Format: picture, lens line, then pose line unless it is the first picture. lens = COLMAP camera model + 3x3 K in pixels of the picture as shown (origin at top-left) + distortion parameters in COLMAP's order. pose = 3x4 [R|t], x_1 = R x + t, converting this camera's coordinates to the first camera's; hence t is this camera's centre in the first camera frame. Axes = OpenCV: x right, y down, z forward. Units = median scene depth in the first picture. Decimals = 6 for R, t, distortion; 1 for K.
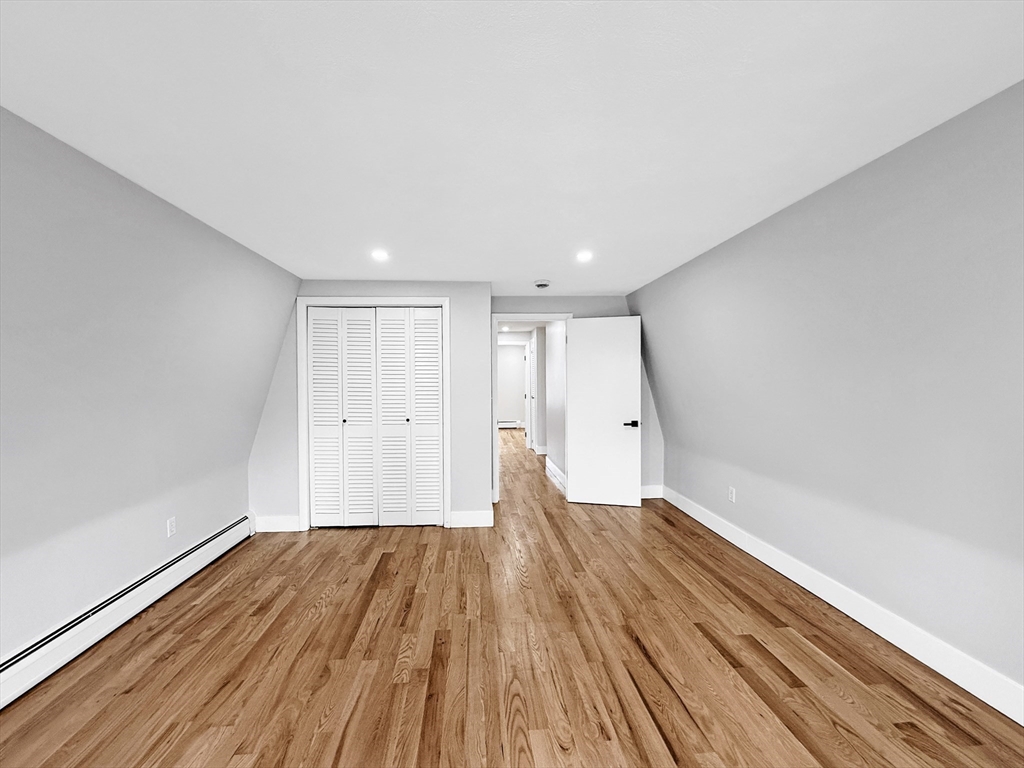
lens RADIAL K [[417.0, 0, 509.6], [0, 417.0, 382.3], [0, 0, 1]] dist [-0.003096, 0.000402]
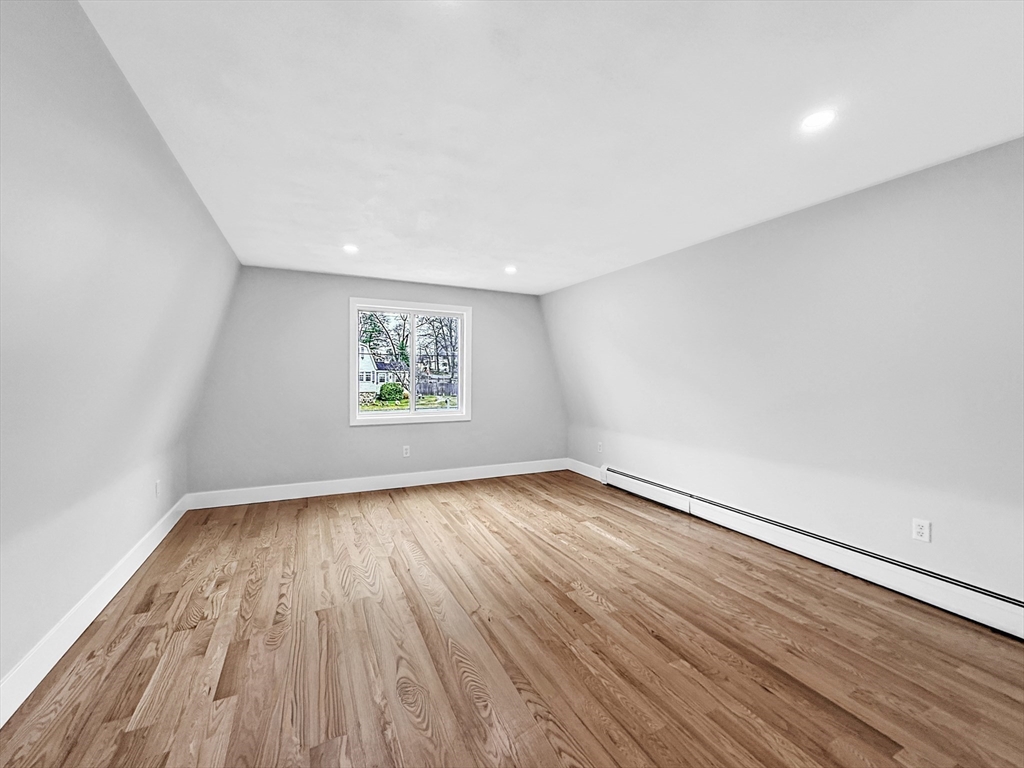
lens RADIAL K [[417.0, 0, 511.0], [0, 417.0, 377.8], [0, 0, 1]] dist [-0.003096, 0.000402]
pose [[-0.933741, 0.006240, -0.357895, 0.325298], [-0.004622, 0.999554, 0.029488, 0.012836], [0.357920, 0.029188, -0.933296, 1.723030]]
